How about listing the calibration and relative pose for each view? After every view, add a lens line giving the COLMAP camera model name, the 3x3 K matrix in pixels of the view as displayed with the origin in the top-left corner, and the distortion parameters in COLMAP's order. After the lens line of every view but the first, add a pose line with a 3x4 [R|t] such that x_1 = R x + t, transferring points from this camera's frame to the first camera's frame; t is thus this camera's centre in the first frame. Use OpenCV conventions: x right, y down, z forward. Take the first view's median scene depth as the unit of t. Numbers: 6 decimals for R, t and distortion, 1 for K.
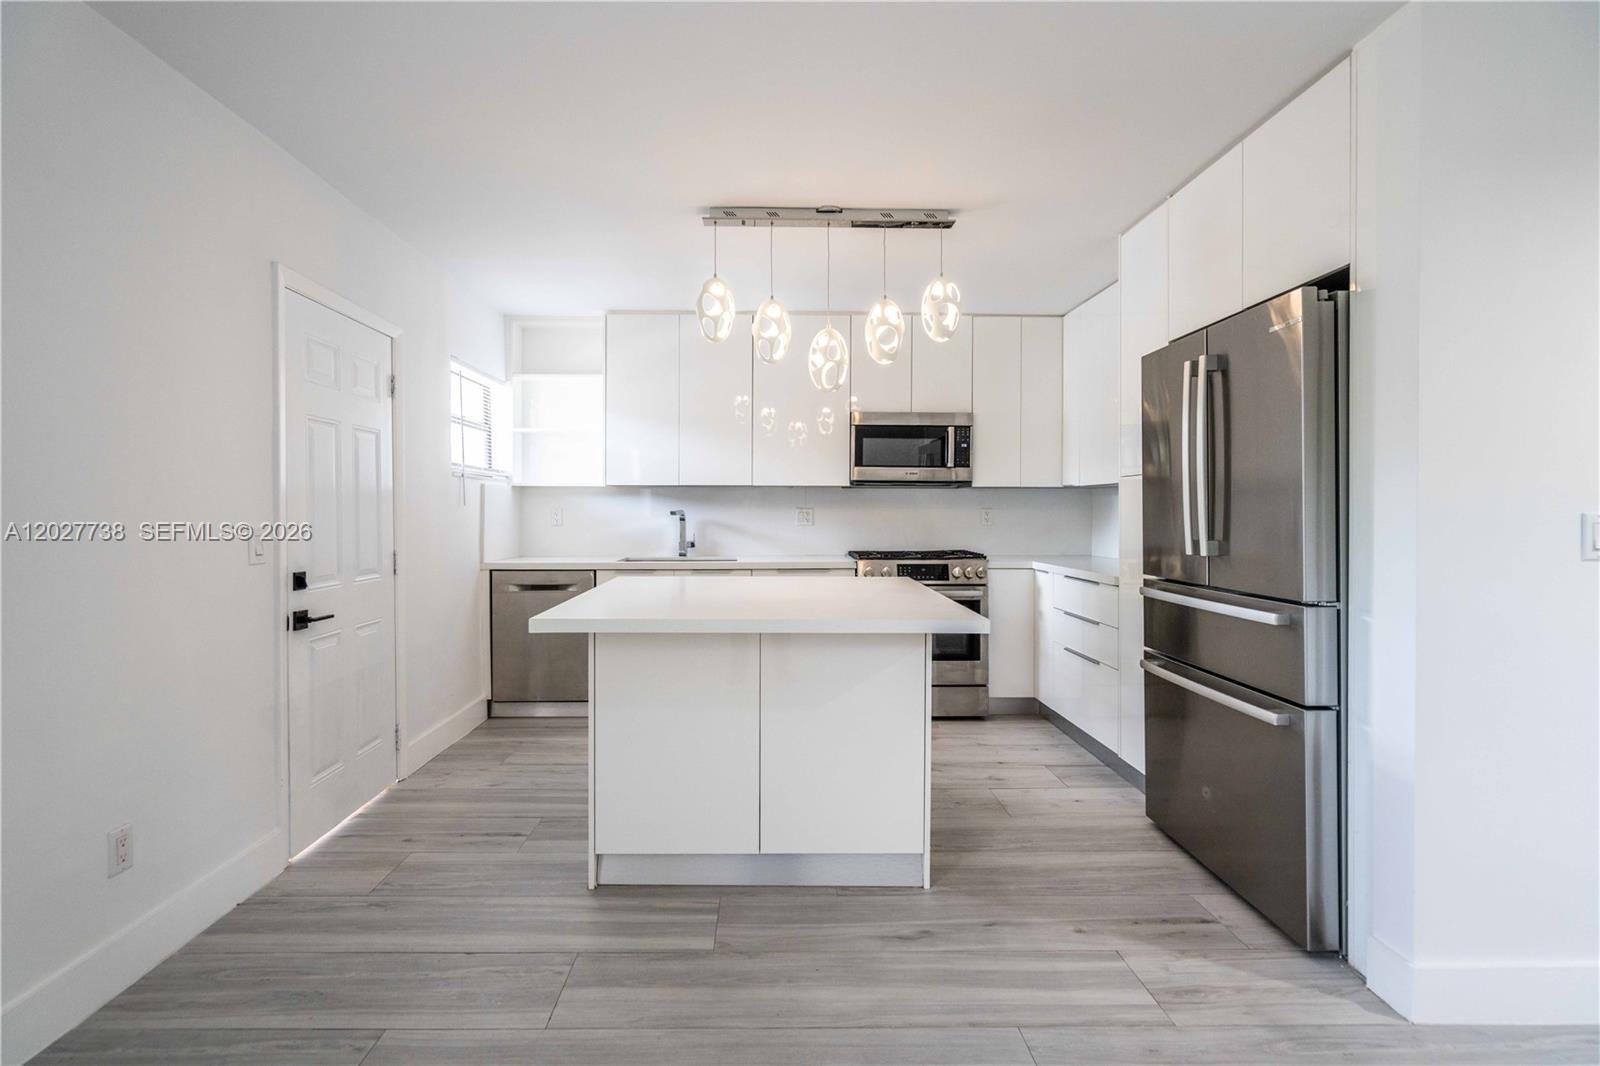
lens RADIAL K [[738.0, 0, 787.1], [0, 738.0, 525.0], [0, 0, 1]] dist [-0.003502, 0.000544]
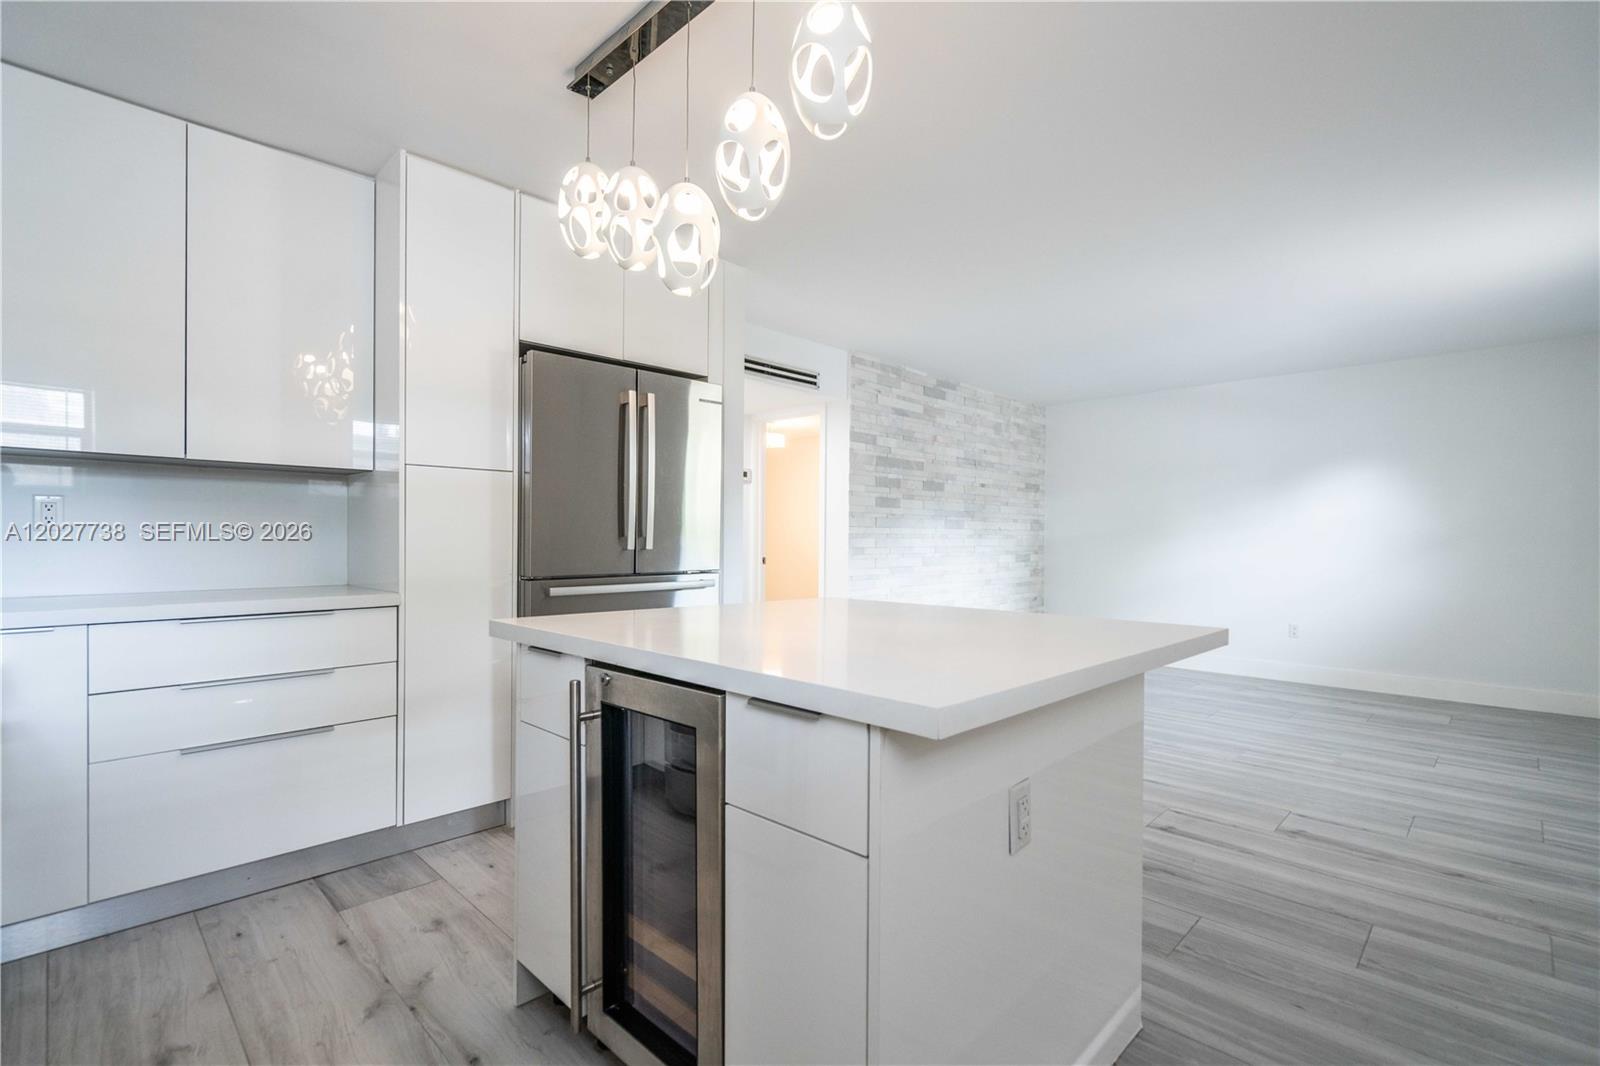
lens RADIAL K [[738.0, 0, 808.7], [0, 738.0, 544.0], [0, 0, 1]] dist [-0.003502, 0.000544]
pose [[-0.708629, -0.011392, 0.705489, -0.306277], [0.009938, 0.999609, 0.026124, 0.003478], [-0.705511, 0.025524, -0.708239, 0.979538]]
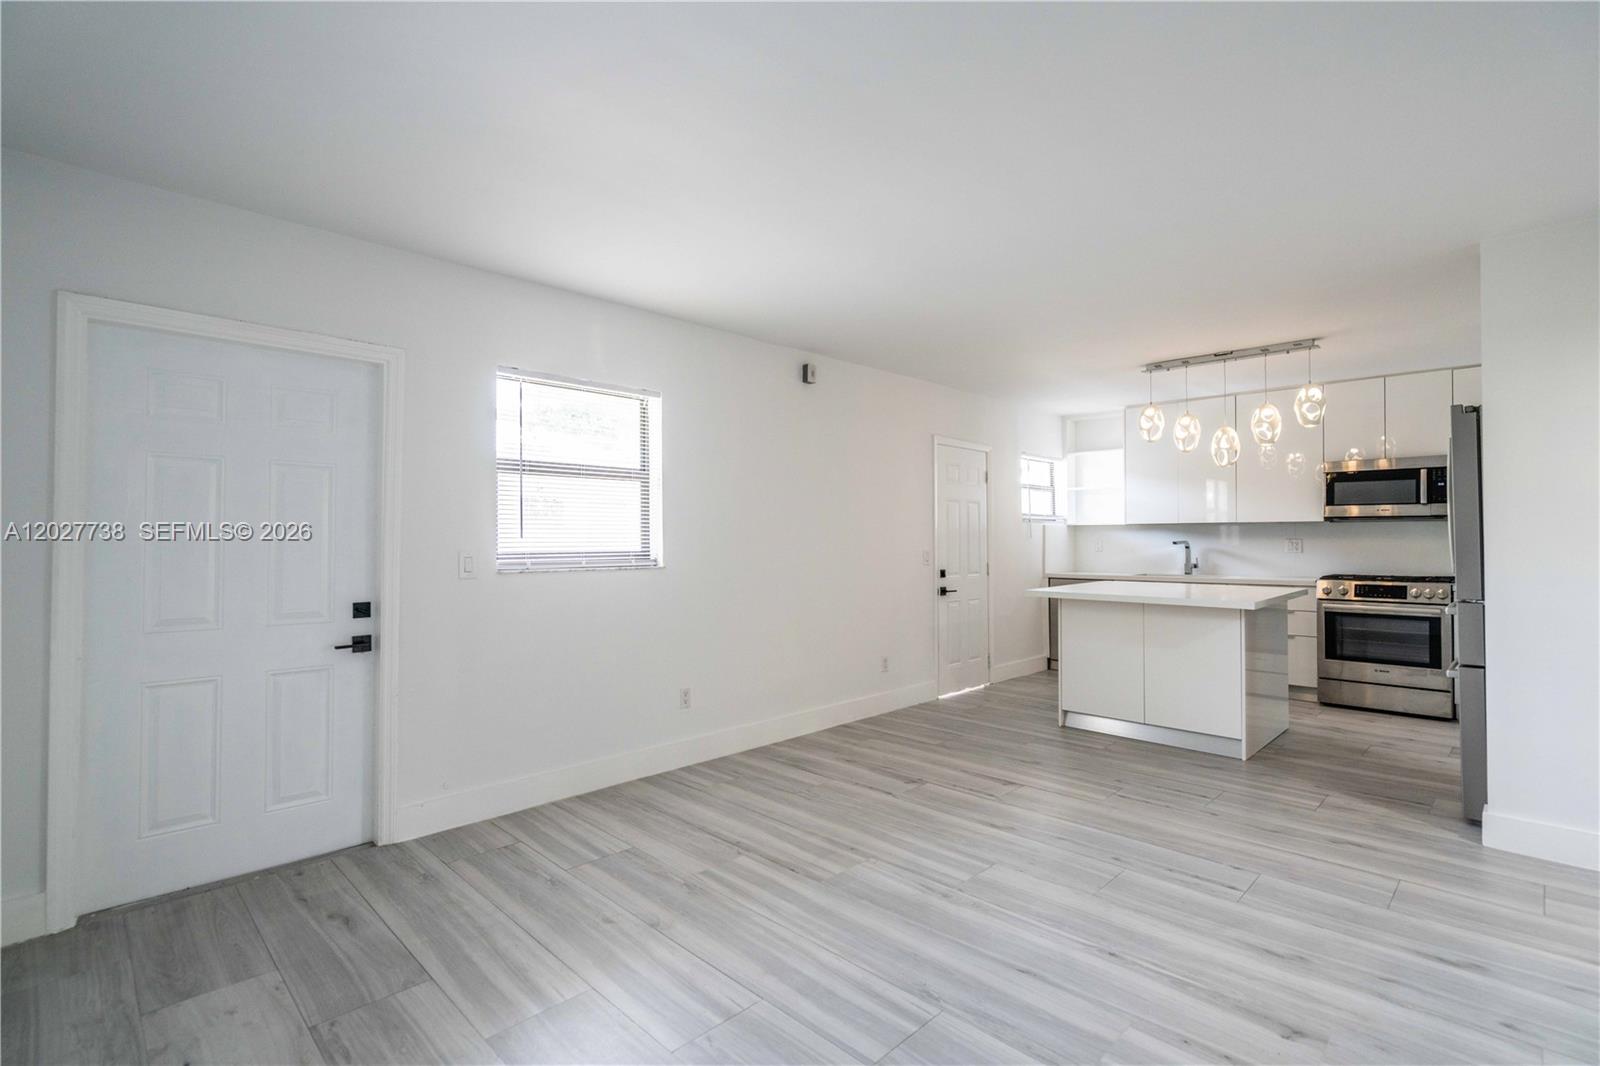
lens RADIAL K [[765.6, 0, 781.6], [0, 765.6, 544.0], [0, 0, 1]] dist [-0.006277, -0.001644]
pose [[0.682108, 0.000995, -0.731251, 0.432014], [-0.011072, 0.999898, -0.008967, 0.007761], [0.731168, 0.014213, 0.682050, -0.580053]]
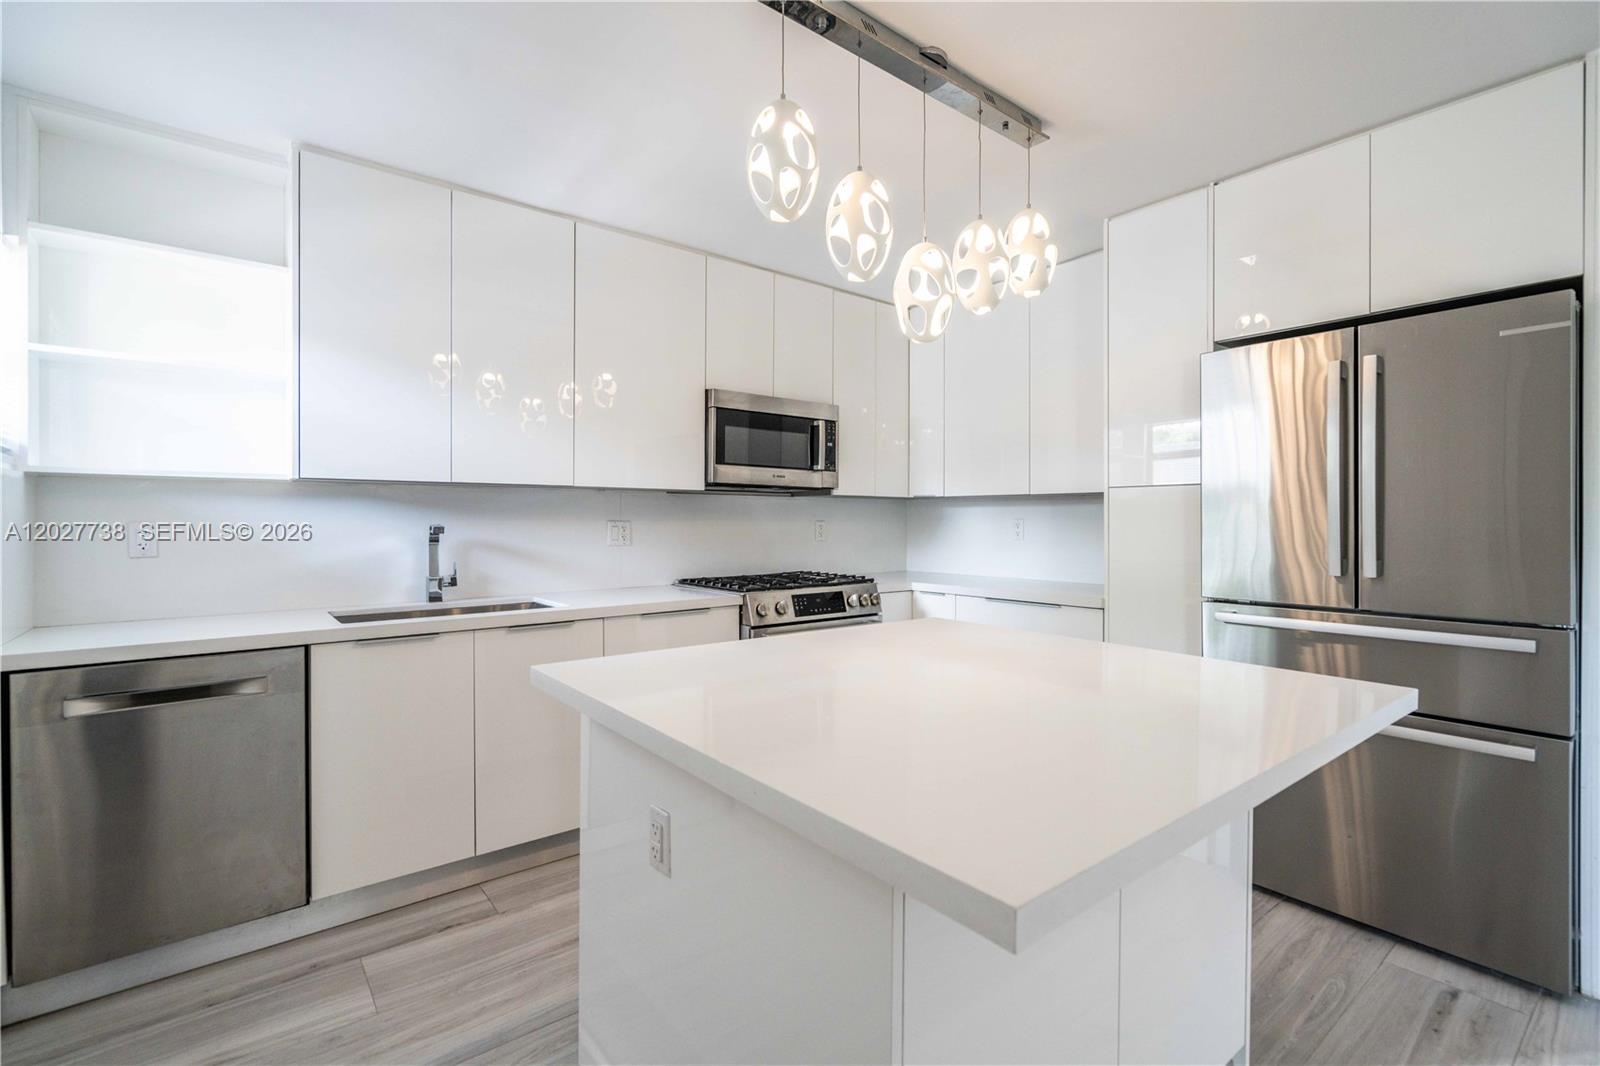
lens RADIAL K [[738.0, 0, 803.4], [0, 738.0, 523.5], [0, 0, 1]] dist [-0.003502, 0.000544]
pose [[0.793082, -0.002831, 0.609108, -0.301159], [0.012438, 0.999856, -0.011548, -0.011473], [-0.608987, 0.016735, 0.793003, 0.400255]]
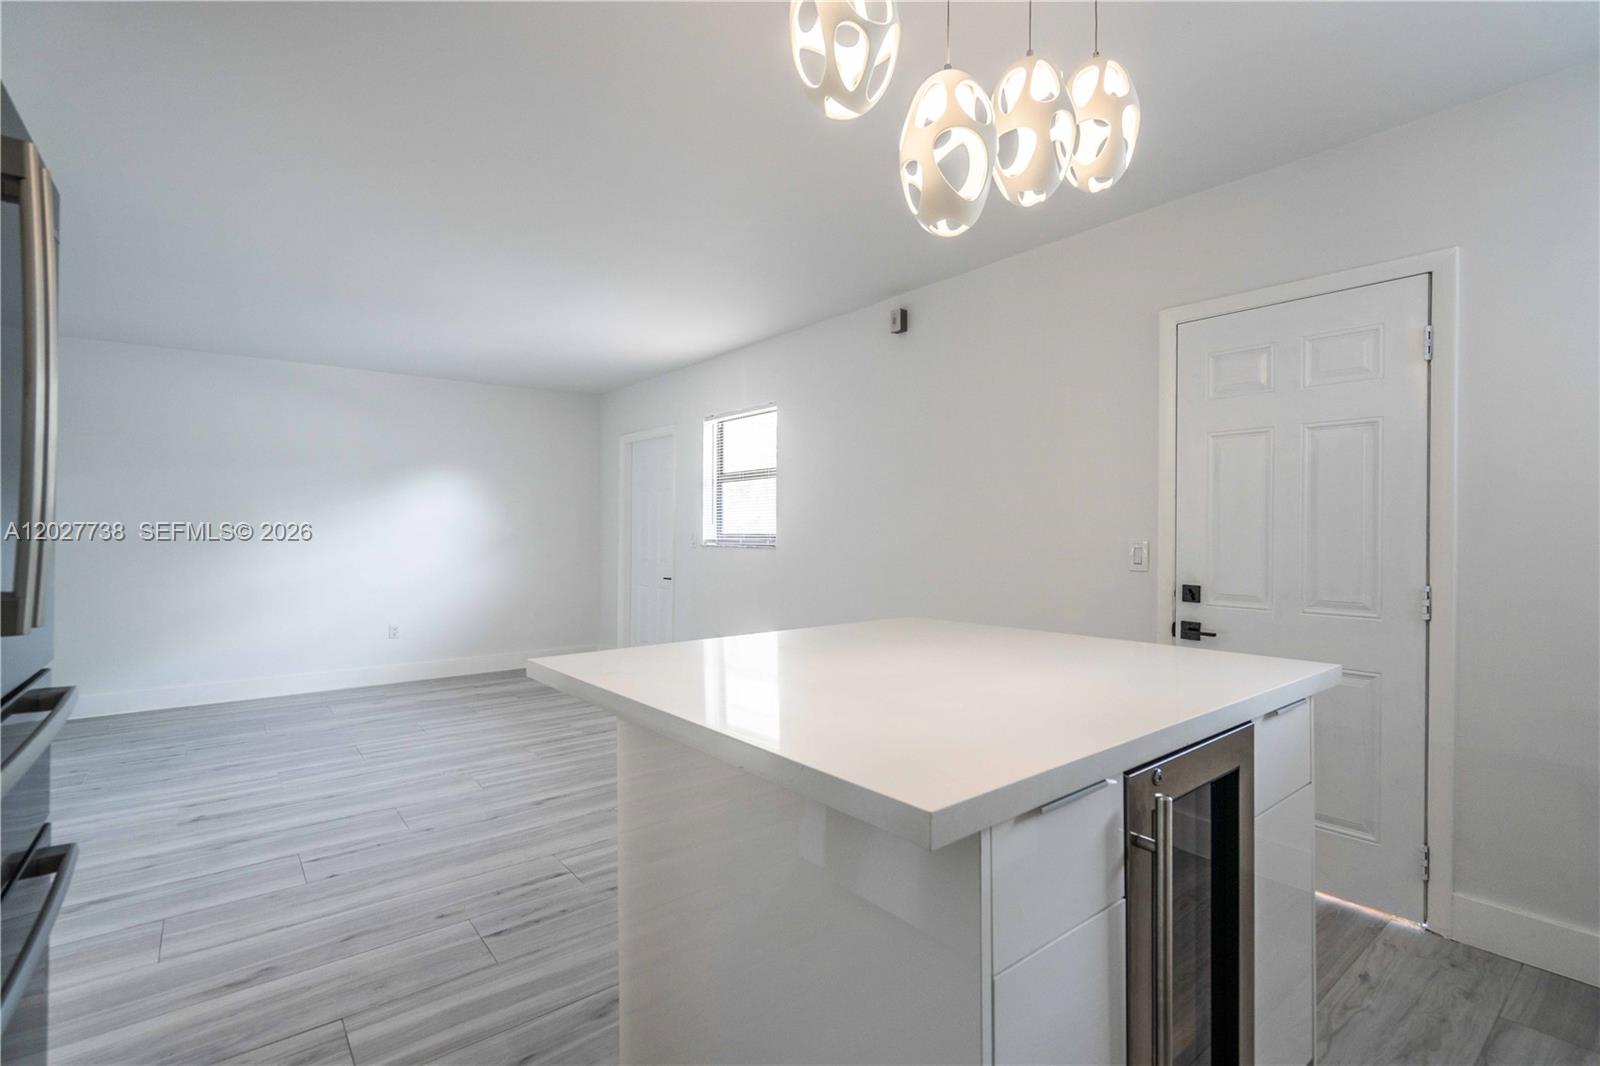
lens RADIAL K [[738.0, 0, 787.2], [0, 738.0, 534.4], [0, 0, 1]] dist [-0.003502, 0.000544]
pose [[-0.803951, 0.004966, -0.594675, 0.267707], [-0.011760, 0.999637, 0.024247, -0.017410], [0.594579, 0.026487, -0.803601, 0.924650]]
